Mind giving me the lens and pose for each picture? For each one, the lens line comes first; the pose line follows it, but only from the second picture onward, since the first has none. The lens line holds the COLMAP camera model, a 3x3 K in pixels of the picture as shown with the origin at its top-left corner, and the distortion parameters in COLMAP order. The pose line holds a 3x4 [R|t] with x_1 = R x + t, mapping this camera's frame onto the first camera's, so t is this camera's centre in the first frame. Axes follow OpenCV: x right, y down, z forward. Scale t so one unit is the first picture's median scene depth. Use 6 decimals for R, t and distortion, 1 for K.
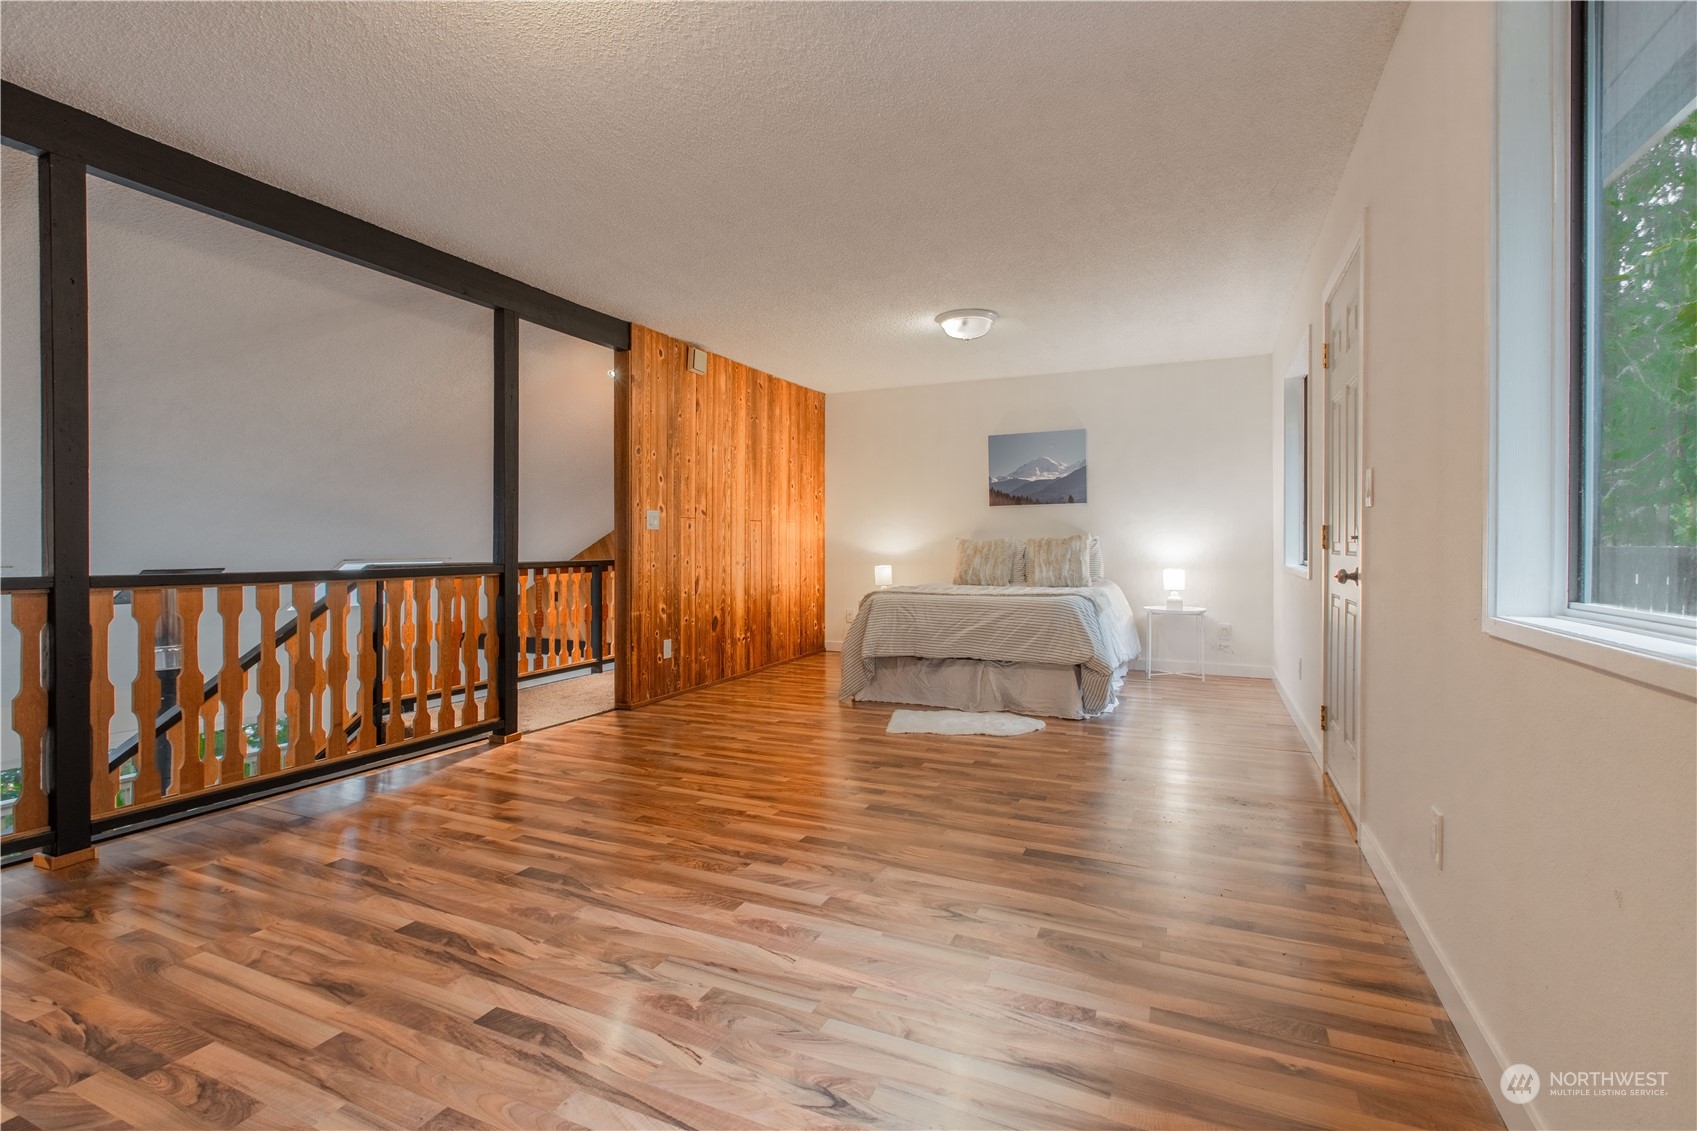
lens RADIAL K [[755.4, 0, 852.8], [0, 755.4, 555.4], [0, 0, 1]] dist [0.000731, -0.000238]
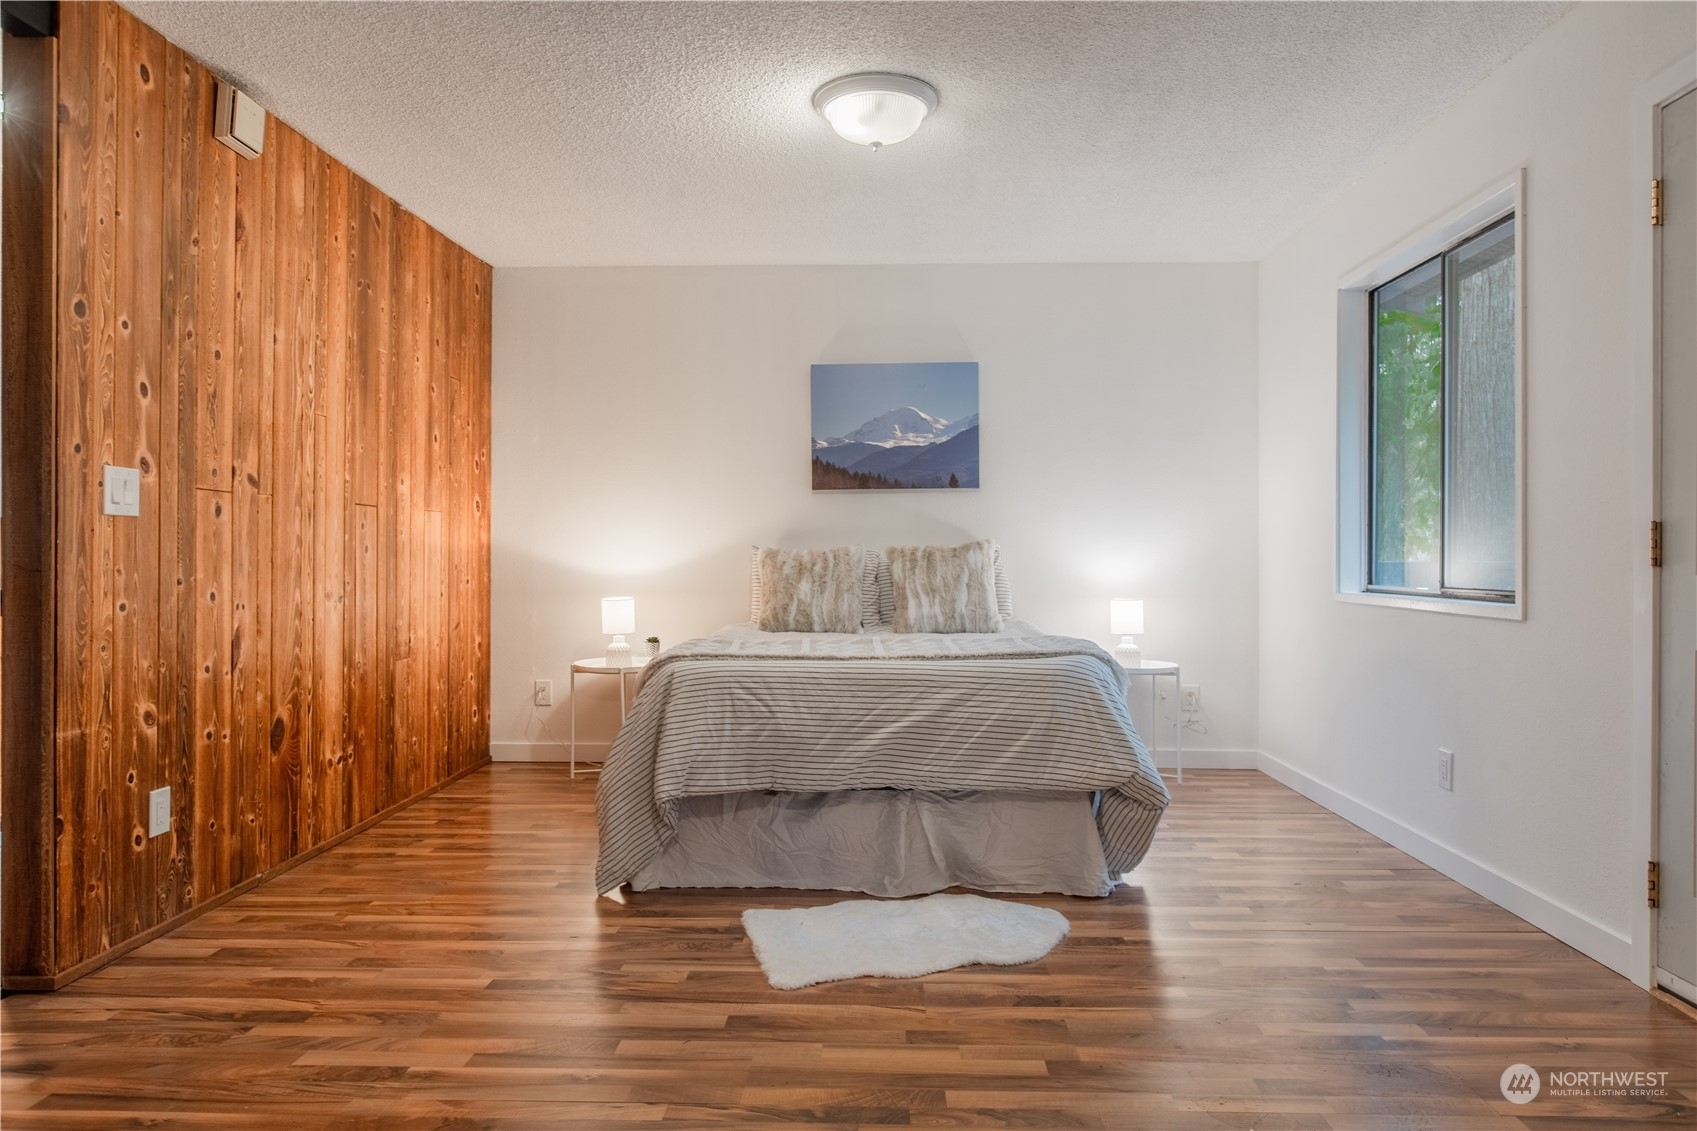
lens RADIAL K [[1060.8, 0, 851.7], [0, 1060.8, 565.7], [0, 0, 1]] dist [-0.002884, 0.005180]
pose [[0.927759, 0.001440, 0.373176, -0.107883], [0.001984, 0.999959, -0.008791, -0.002098], [-0.373174, 0.008897, 0.927719, 0.317038]]
